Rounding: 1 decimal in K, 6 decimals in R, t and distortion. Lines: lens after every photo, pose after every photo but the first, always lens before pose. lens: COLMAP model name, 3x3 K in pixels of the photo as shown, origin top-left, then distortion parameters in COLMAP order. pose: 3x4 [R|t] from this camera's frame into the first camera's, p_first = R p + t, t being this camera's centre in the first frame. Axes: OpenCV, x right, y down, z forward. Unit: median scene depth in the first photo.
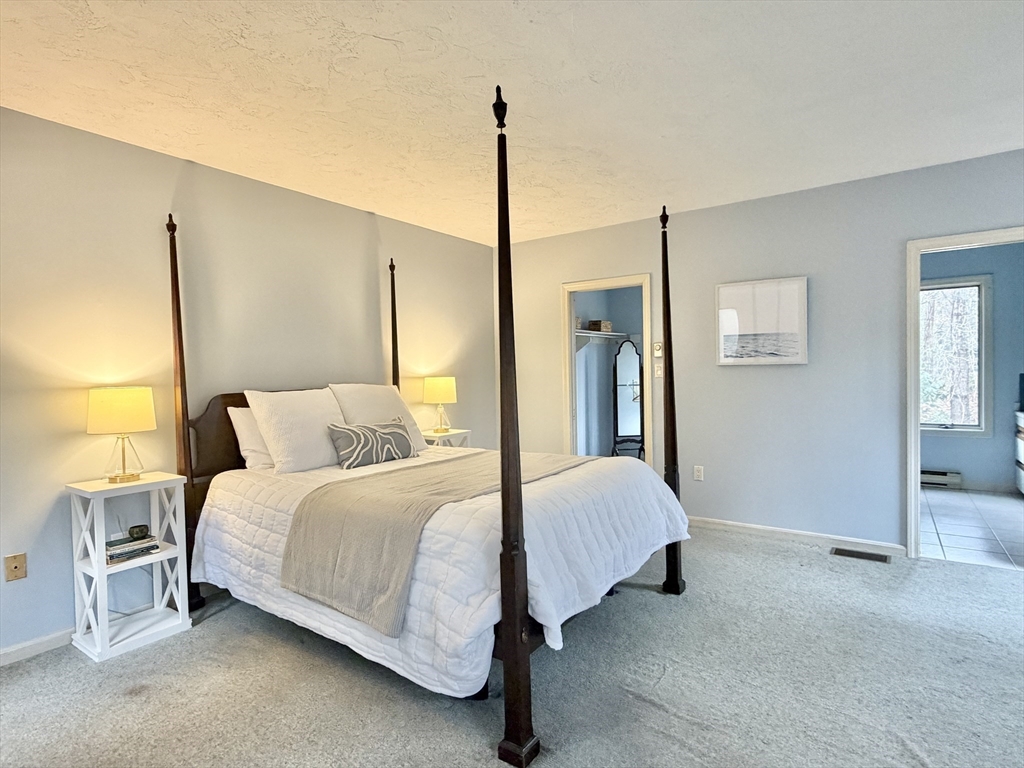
lens RADIAL K [[541.6, 0, 516.8], [0, 541.6, 385.7], [0, 0, 1]] dist [-0.004363, -0.000413]
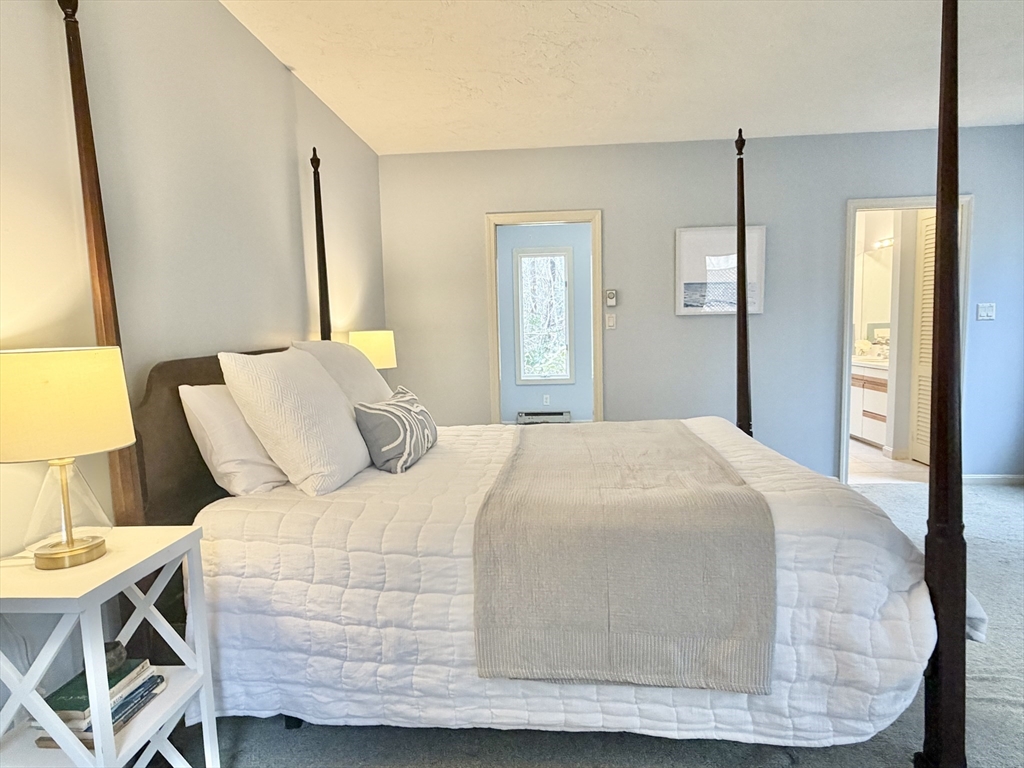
lens RADIAL K [[599.6, 0, 512.5], [0, 599.6, 384.7], [0, 0, 1]] dist [-0.004350, 0.000426]
pose [[0.857411, -0.055092, 0.511675, -0.563060], [0.022723, 0.997337, 0.069306, 0.005792], [-0.514131, -0.047797, 0.856379, 0.339389]]
